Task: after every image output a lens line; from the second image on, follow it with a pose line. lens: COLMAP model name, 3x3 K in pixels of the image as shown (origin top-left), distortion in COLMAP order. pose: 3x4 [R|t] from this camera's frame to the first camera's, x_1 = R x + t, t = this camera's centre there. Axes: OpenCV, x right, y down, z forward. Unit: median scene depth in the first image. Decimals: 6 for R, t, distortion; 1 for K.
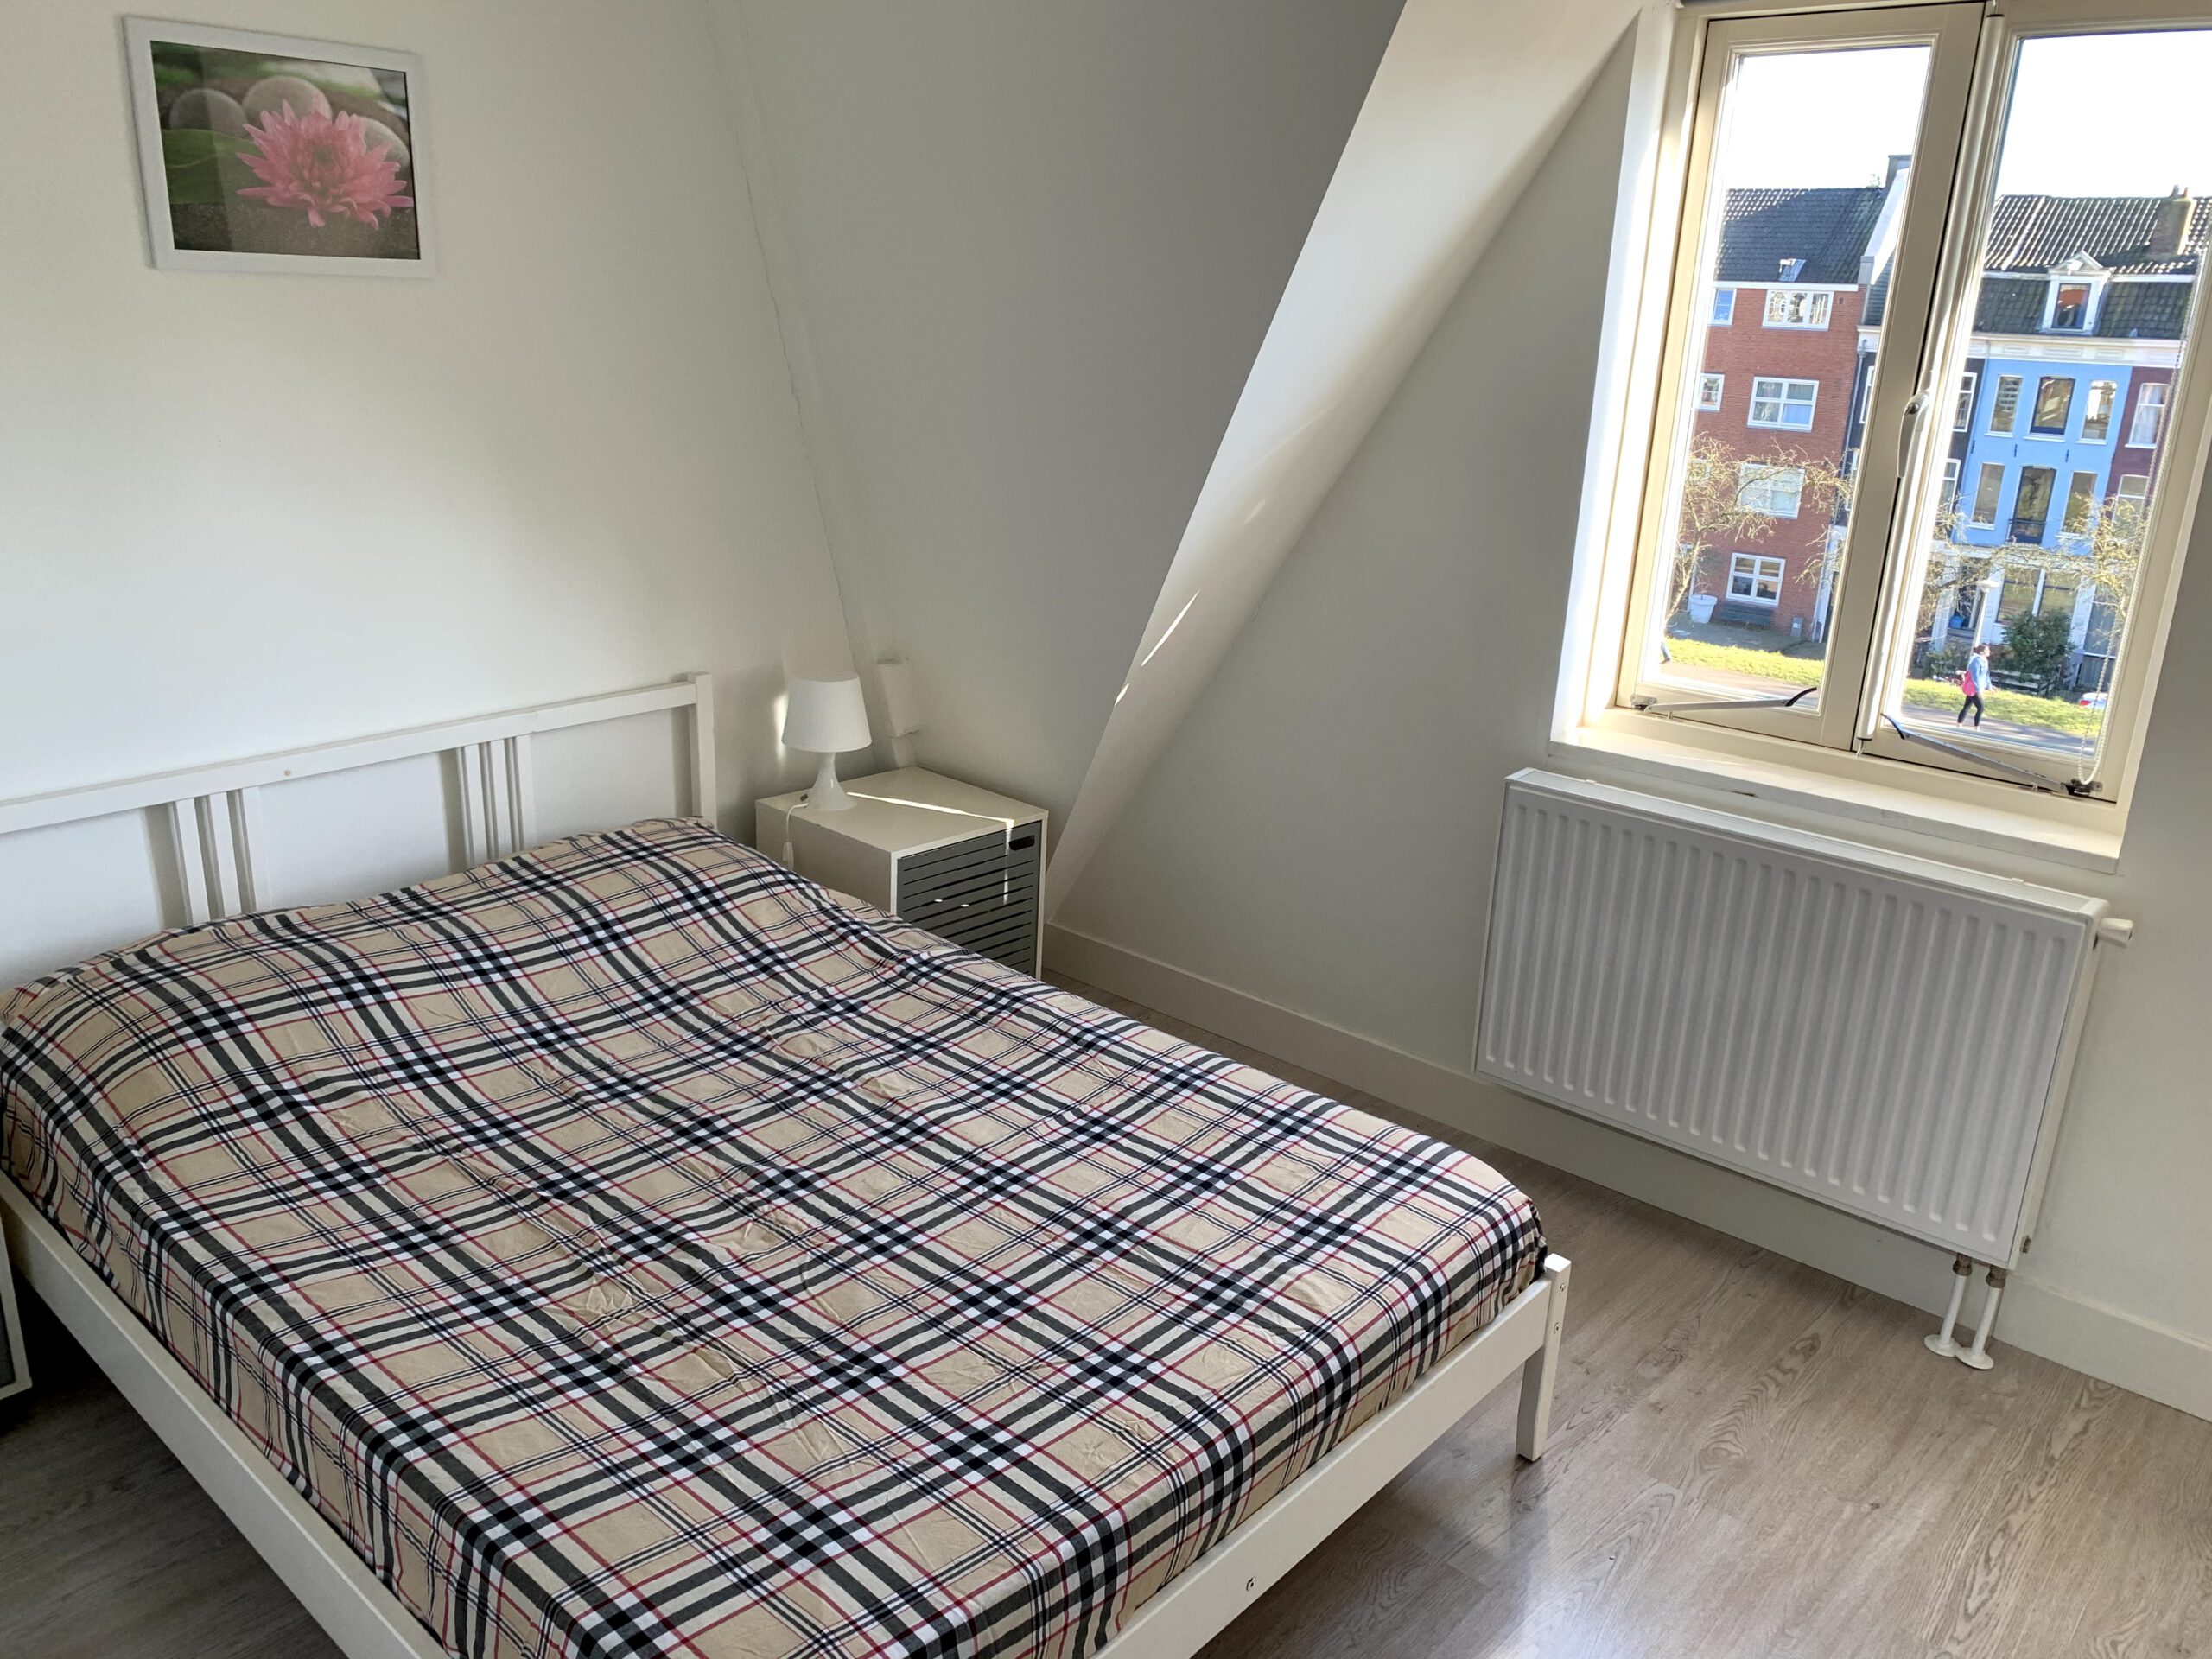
lens RADIAL K [[1688.4, 0, 1106.7], [0, 1688.4, 835.1], [0, 0, 1]] dist [0.006768, 0.000499]
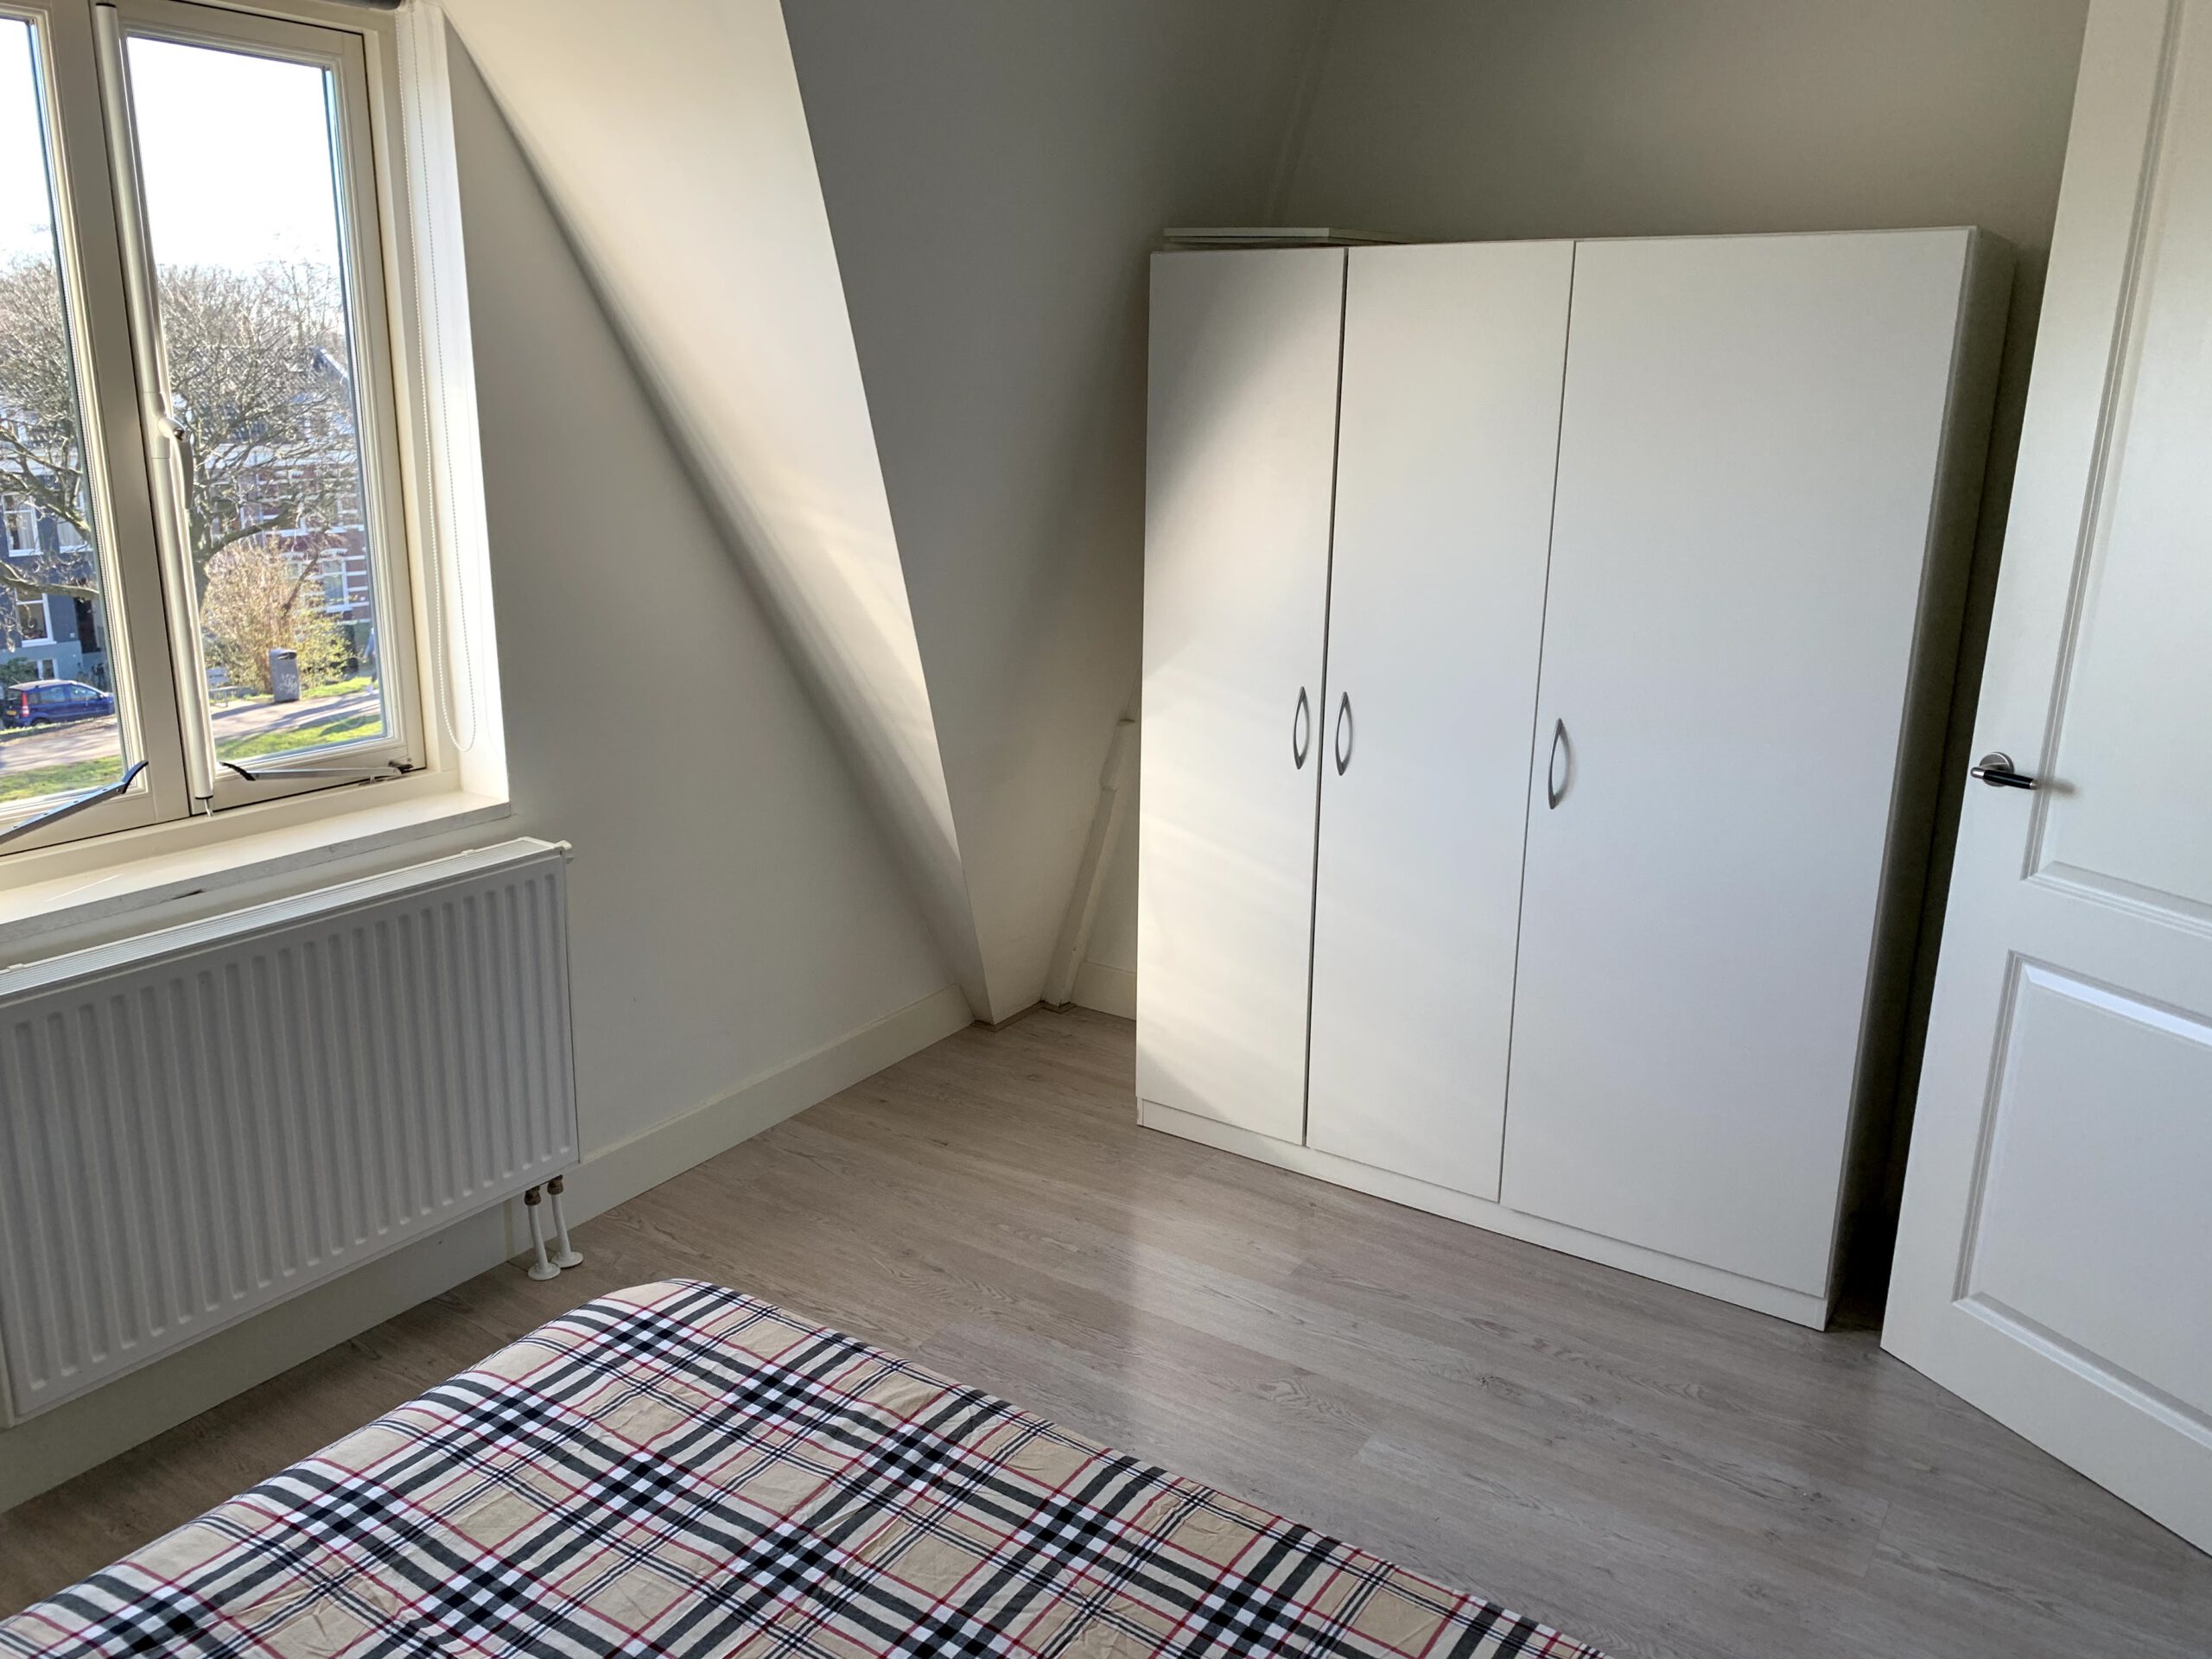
lens RADIAL K [[1688.4, 0, 1100.3], [0, 1688.4, 823.8], [0, 0, 1]] dist [0.006768, 0.000499]
pose [[-0.149592, -0.293765, 0.944100, -0.395817], [0.280477, 0.903013, 0.325422, -0.167779], [-0.948132, 0.313479, -0.052689, 0.491184]]
